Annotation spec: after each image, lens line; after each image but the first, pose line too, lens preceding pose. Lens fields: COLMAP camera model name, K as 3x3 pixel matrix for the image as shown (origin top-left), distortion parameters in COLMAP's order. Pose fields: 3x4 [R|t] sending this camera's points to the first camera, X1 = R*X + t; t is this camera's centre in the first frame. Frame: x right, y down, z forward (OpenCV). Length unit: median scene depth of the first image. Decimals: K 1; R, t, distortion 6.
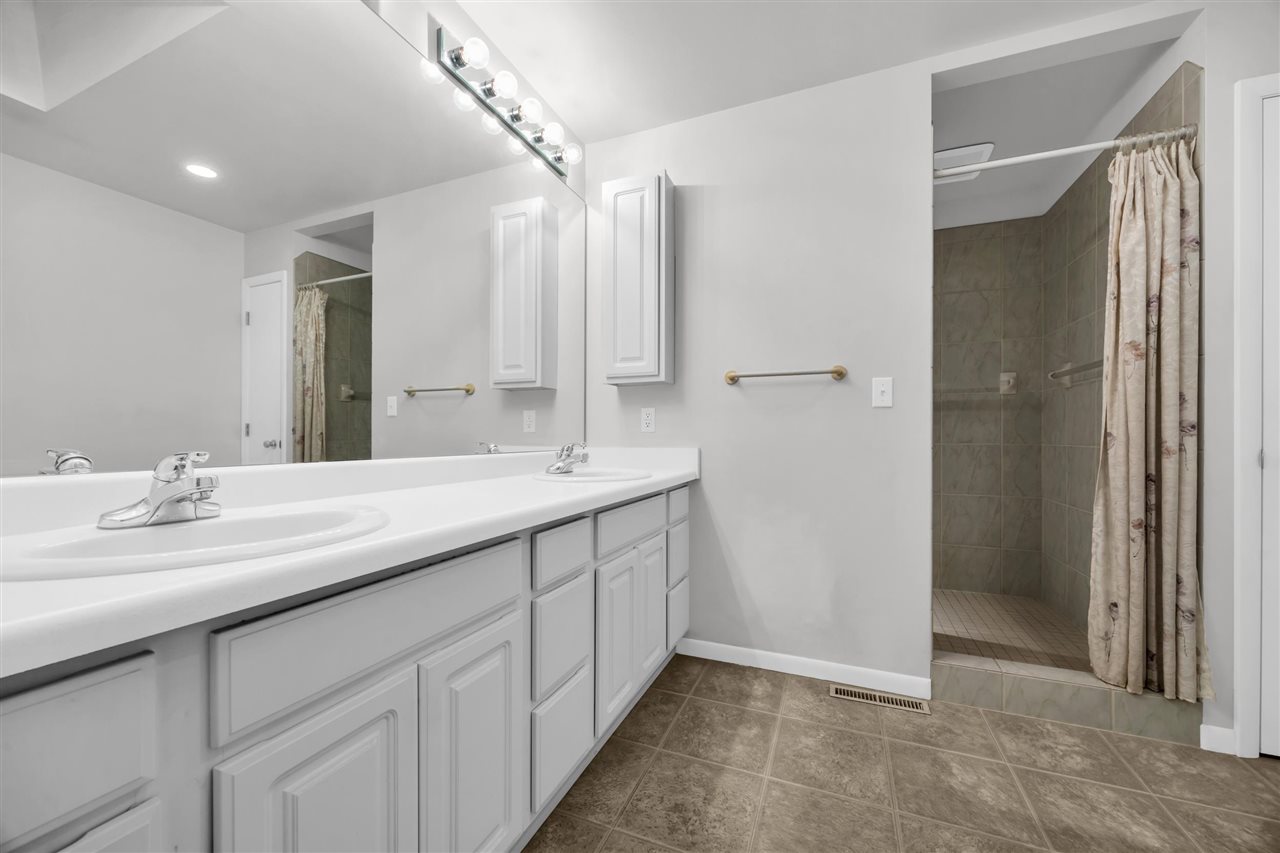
lens RADIAL K [[491.1, 0, 639.8], [0, 491.1, 431.9], [0, 0, 1]] dist [-0.001868, -0.000014]
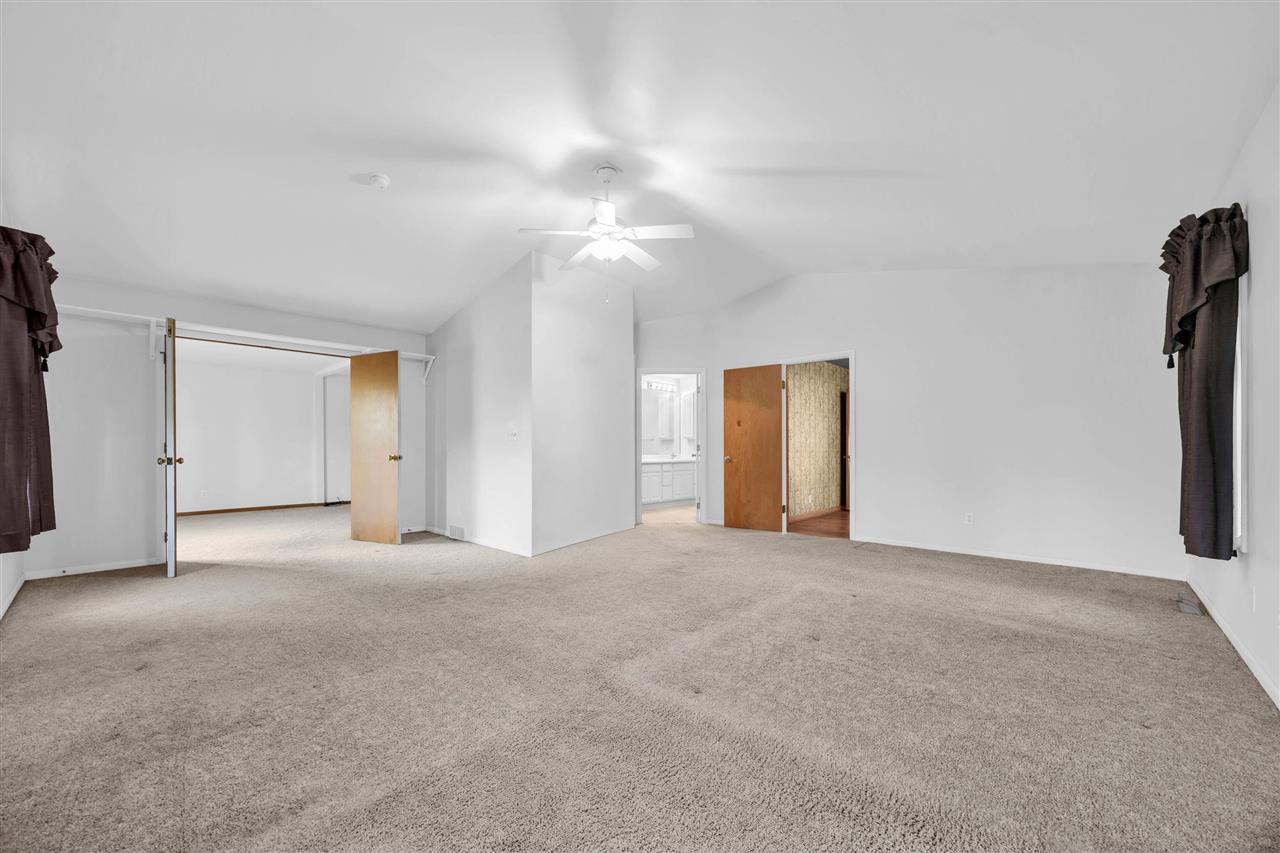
lens RADIAL K [[491.1, 0, 639.5], [0, 491.1, 438.2], [0, 0, 1]] dist [-0.001868, -0.000014]
pose [[0.941920, -0.000813, -0.335835, 0.947166], [-0.000259, 0.999995, -0.003149, -0.087282], [0.335836, 0.003053, 0.941915, -2.968200]]
